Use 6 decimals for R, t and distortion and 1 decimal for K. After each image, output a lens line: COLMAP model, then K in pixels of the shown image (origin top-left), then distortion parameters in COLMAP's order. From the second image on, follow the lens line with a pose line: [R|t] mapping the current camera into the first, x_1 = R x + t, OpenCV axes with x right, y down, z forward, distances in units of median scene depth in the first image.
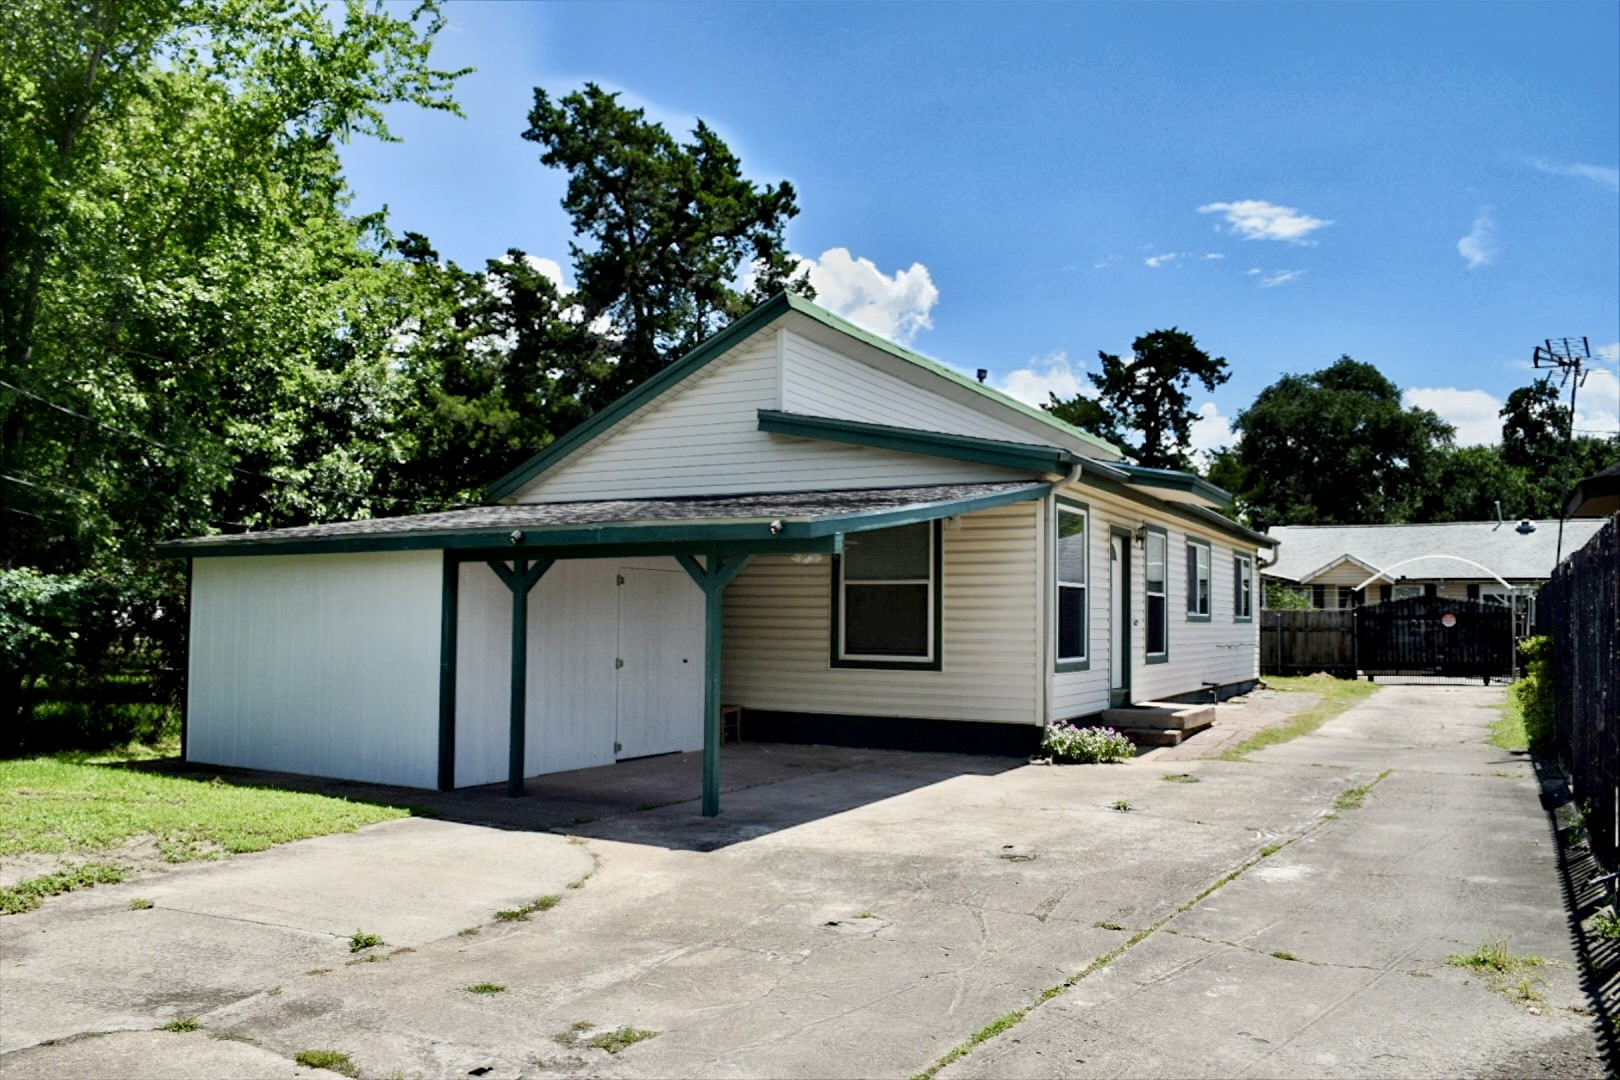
lens RADIAL K [[1310.5, 0, 810.0], [0, 1310.5, 540.0], [0, 0, 1]] dist [0.002711, -0.191503]
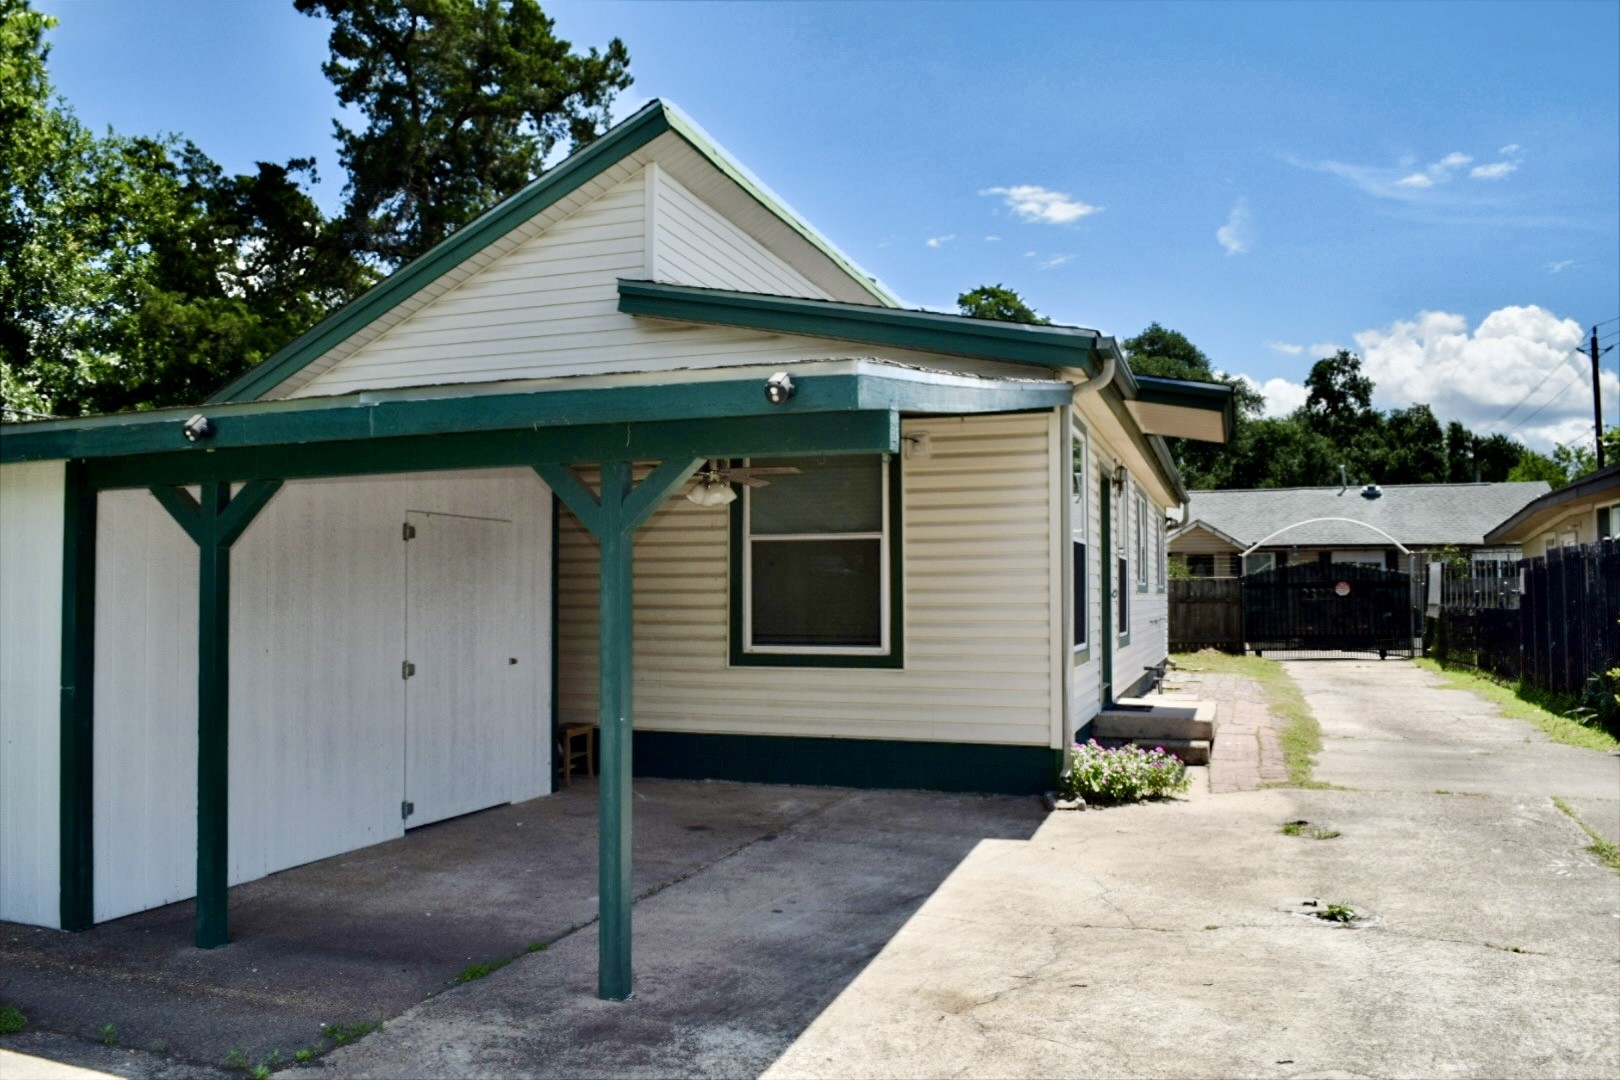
lens RADIAL K [[1305.2, 0, 810.0], [0, 1305.2, 540.0], [0, 0, 1]] dist [-0.060710, 0.004552]
pose [[0.986273, -0.004424, 0.165062, -0.032124], [0.001393, 0.999828, 0.018474, 0.012452], [-0.165115, -0.017990, 0.986110, 0.199413]]
